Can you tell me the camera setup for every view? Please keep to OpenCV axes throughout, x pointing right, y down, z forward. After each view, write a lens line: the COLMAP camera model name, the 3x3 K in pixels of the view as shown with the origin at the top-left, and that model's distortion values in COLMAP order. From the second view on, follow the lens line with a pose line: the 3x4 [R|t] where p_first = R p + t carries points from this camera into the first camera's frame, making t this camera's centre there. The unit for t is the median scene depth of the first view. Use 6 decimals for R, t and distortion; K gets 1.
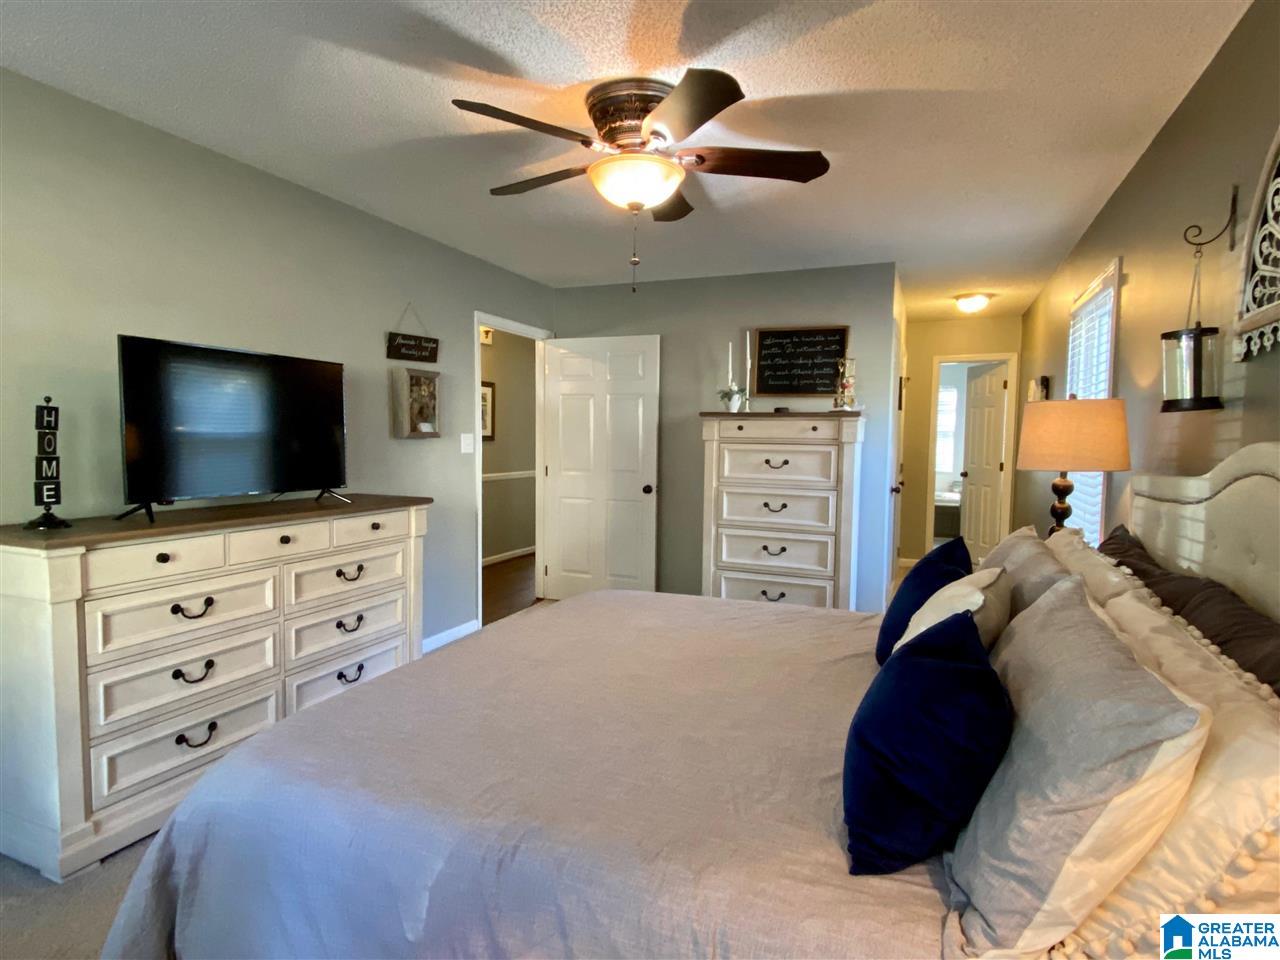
lens RADIAL K [[724.4, 0, 640.0], [0, 724.4, 480.0], [0, 0, 1]] dist [0.040783, -0.001876]
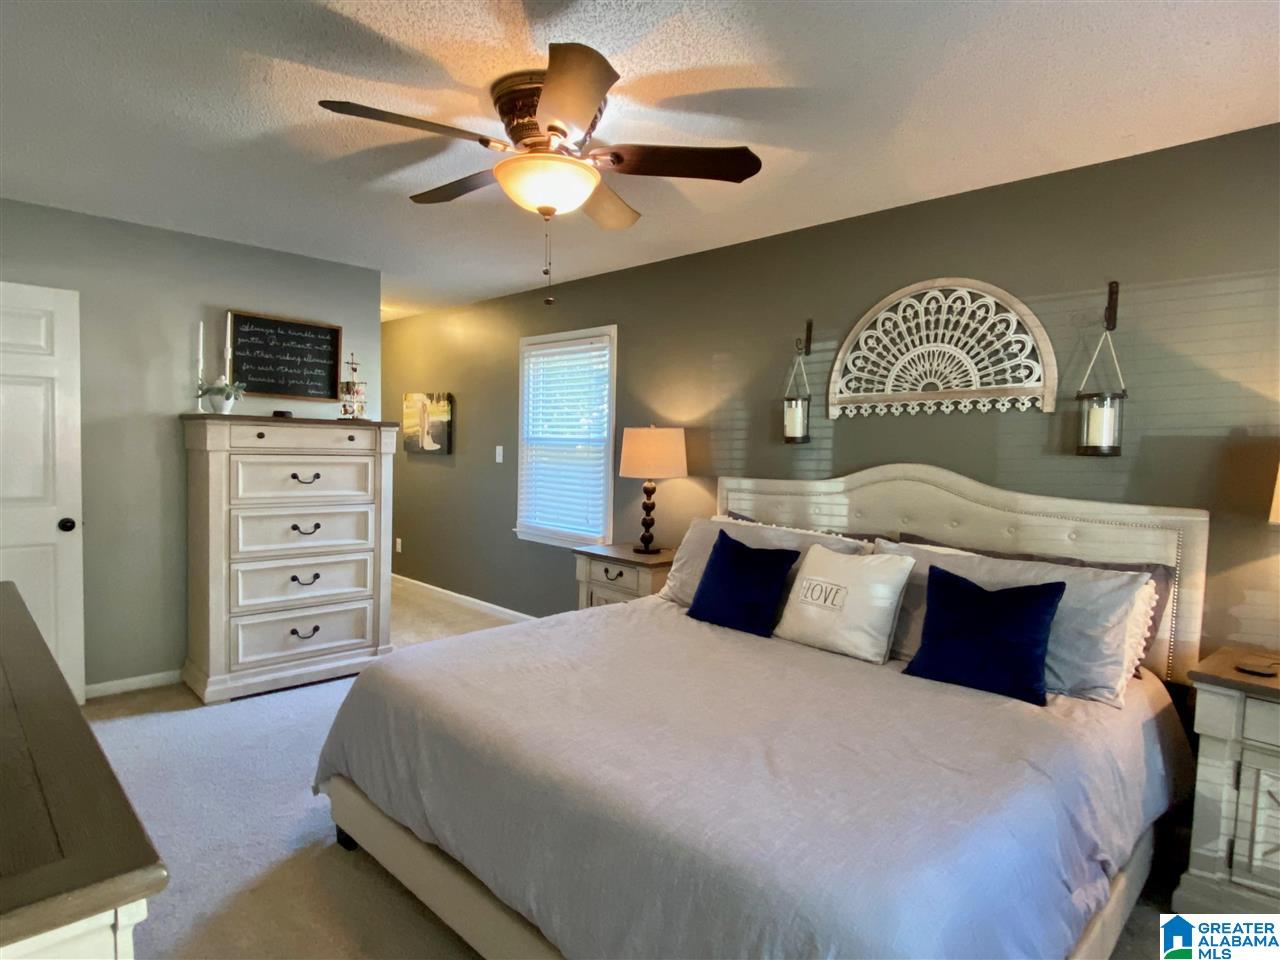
lens RADIAL K [[724.4, 0, 640.0], [0, 724.4, 480.0], [0, 0, 1]] dist [0.040783, -0.001876]
pose [[0.399744, -0.047733, 0.915383, -0.433122], [0.038368, 0.998639, 0.035319, -0.034746], [-0.915823, 0.021003, 0.401032, 0.284530]]
